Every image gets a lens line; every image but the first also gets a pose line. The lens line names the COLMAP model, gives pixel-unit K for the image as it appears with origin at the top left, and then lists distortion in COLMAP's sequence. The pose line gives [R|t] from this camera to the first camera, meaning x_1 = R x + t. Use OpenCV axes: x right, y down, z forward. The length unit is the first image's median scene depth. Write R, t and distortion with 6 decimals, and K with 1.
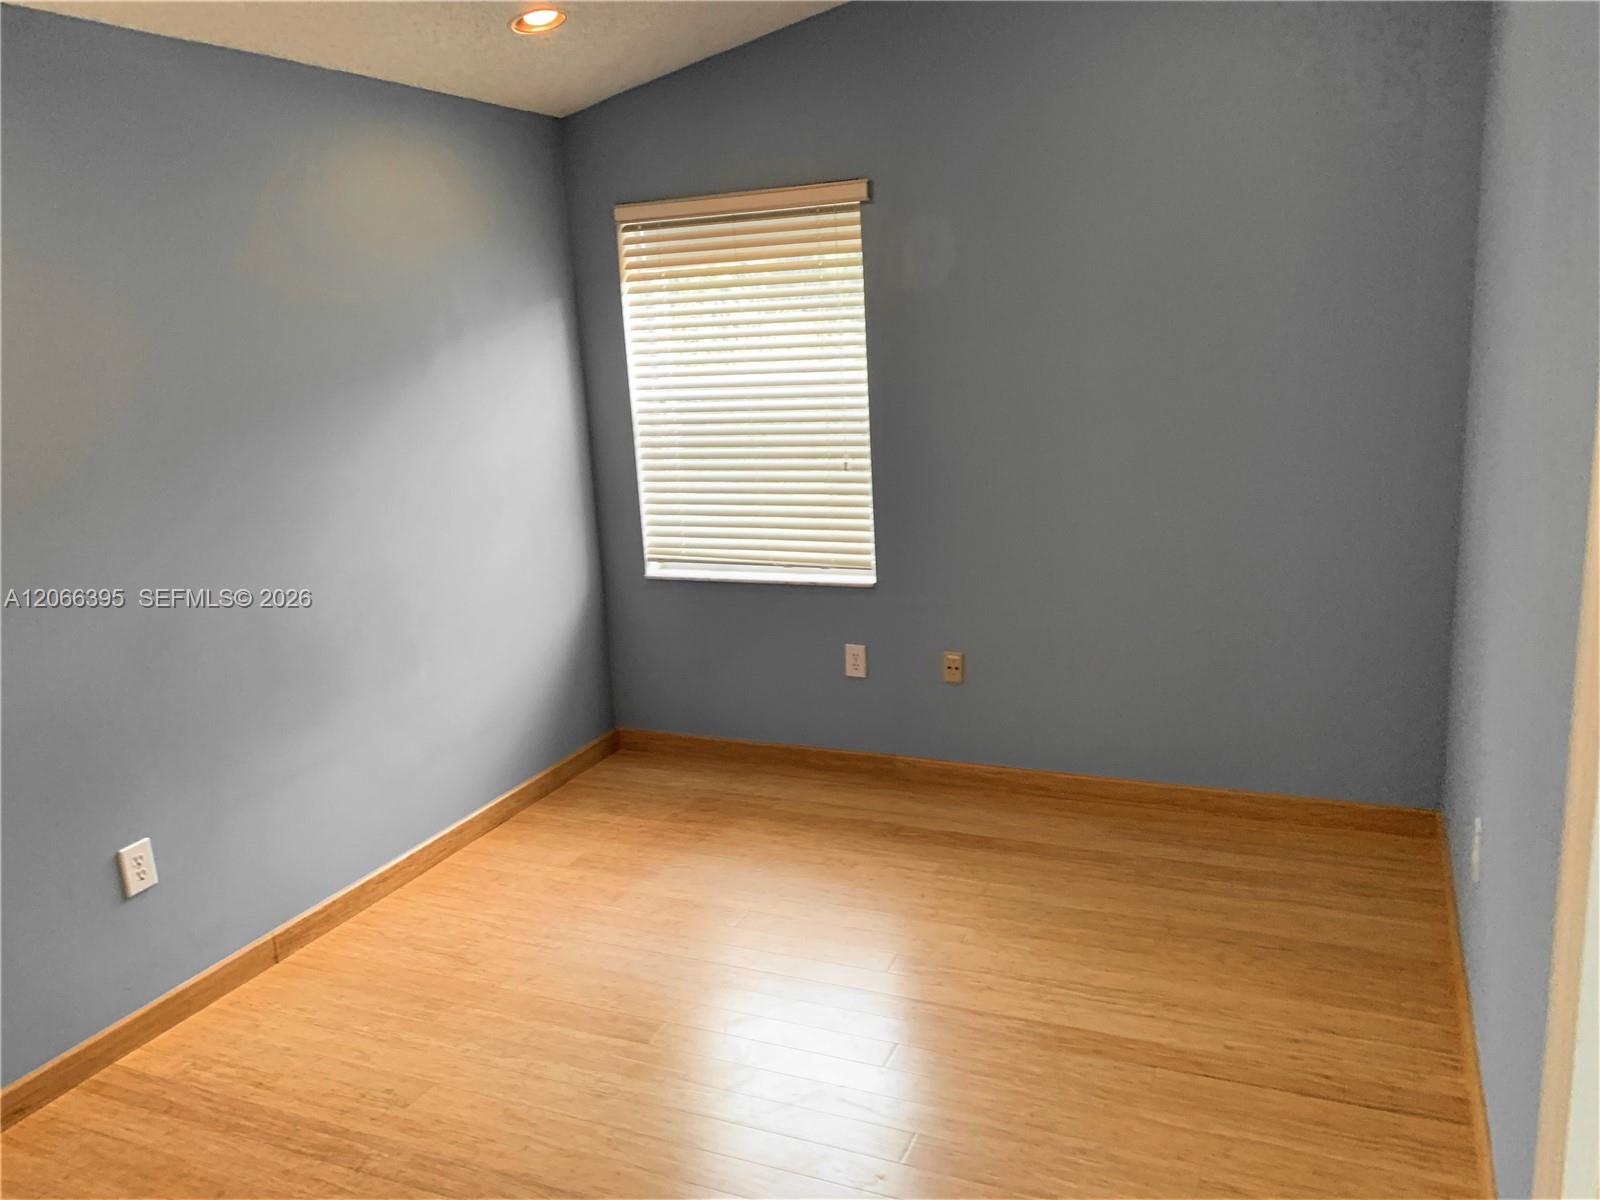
lens RADIAL K [[1235.1, 0, 800.0], [0, 1235.1, 600.0], [0, 0, 1]] dist [0.009732, 0.002063]
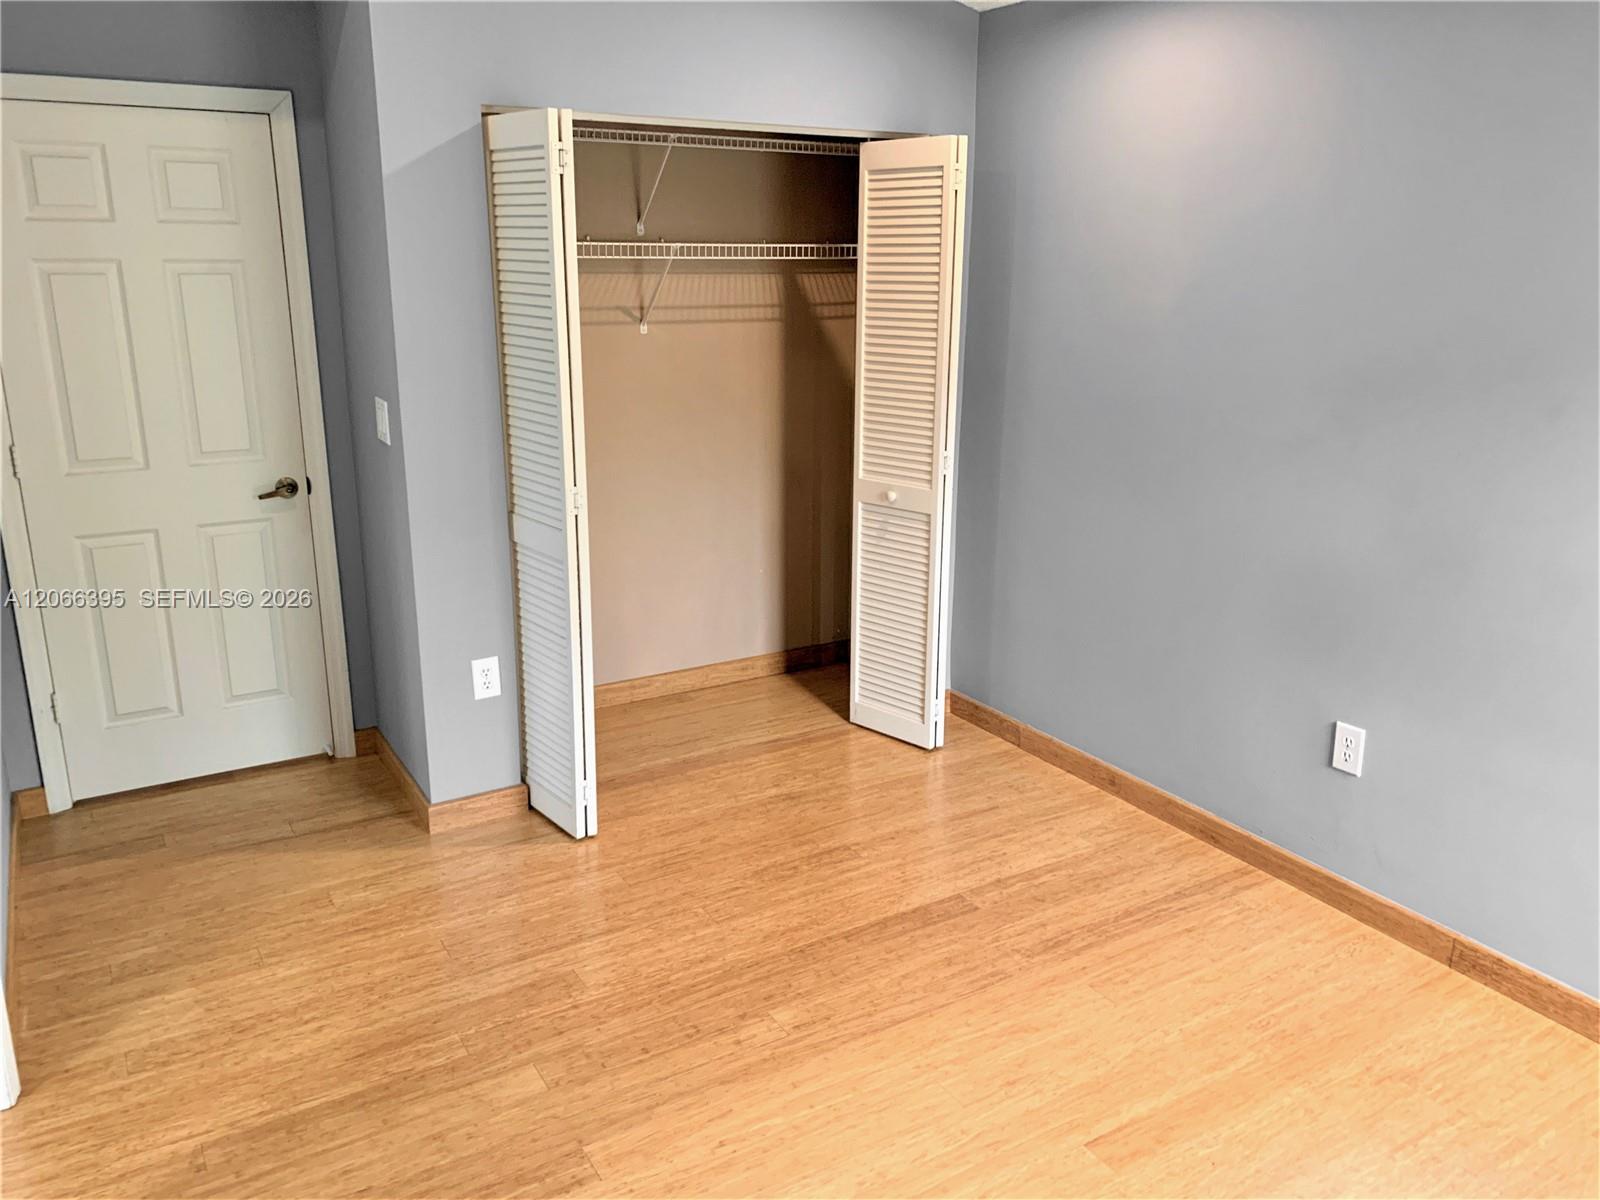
lens RADIAL K [[1235.1, 0, 800.0], [0, 1235.1, 600.0], [0, 0, 1]] dist [0.009732, 0.002063]
pose [[-0.574526, 0.271288, -0.772219, 0.498625], [-0.155992, 0.889886, 0.428683, -0.268537], [0.803484, 0.366750, -0.468944, 1.073044]]
